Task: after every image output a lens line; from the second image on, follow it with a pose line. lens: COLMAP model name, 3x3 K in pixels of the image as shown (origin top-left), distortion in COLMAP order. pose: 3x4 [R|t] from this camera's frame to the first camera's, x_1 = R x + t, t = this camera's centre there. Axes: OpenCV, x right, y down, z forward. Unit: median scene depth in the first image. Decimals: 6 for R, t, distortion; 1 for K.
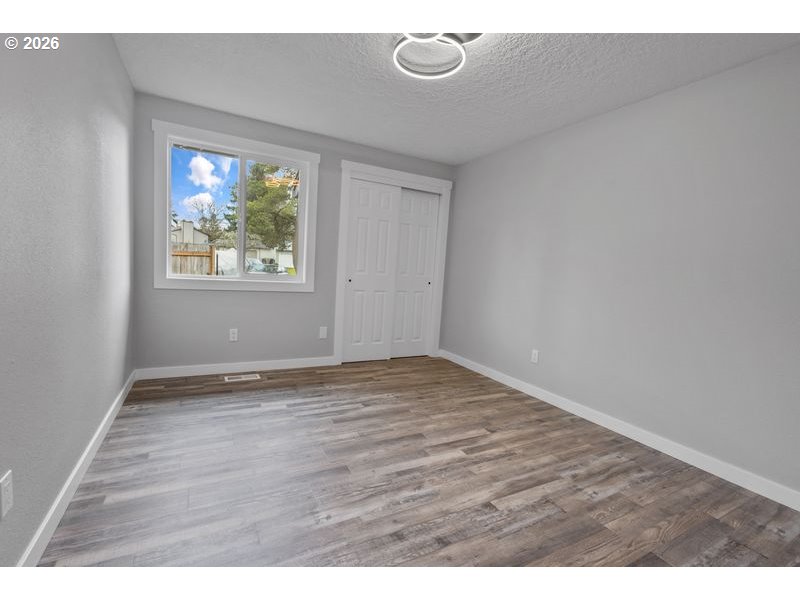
lens RADIAL K [[364.5, 0, 403.5], [0, 364.5, 294.8], [0, 0, 1]] dist [0.002144, 0.000107]
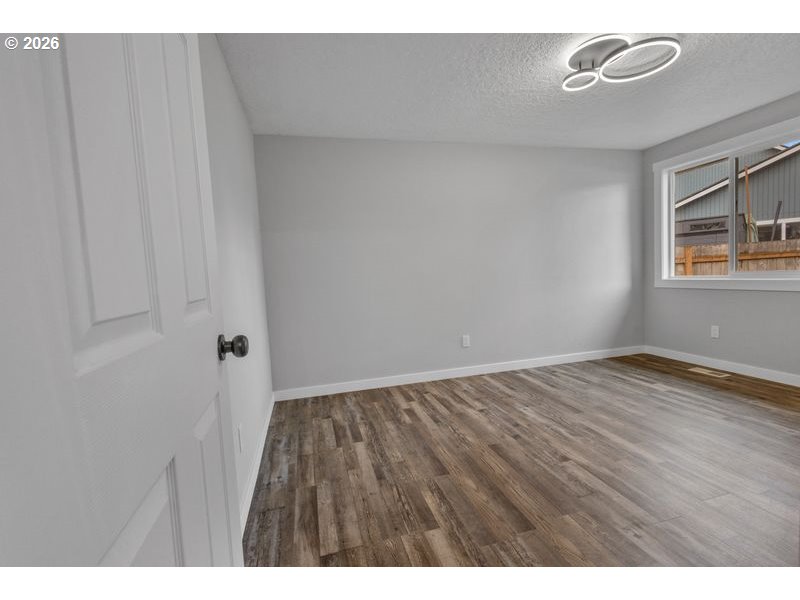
lens RADIAL K [[364.5, 0, 400.5], [0, 364.5, 300.1], [0, 0, 1]] dist [0.002144, 0.000107]
pose [[-0.235470, 0.023619, -0.971595, 0.954631], [-0.032502, 0.998954, 0.032161, 0.017816], [0.971338, 0.039152, -0.234456, 0.456080]]
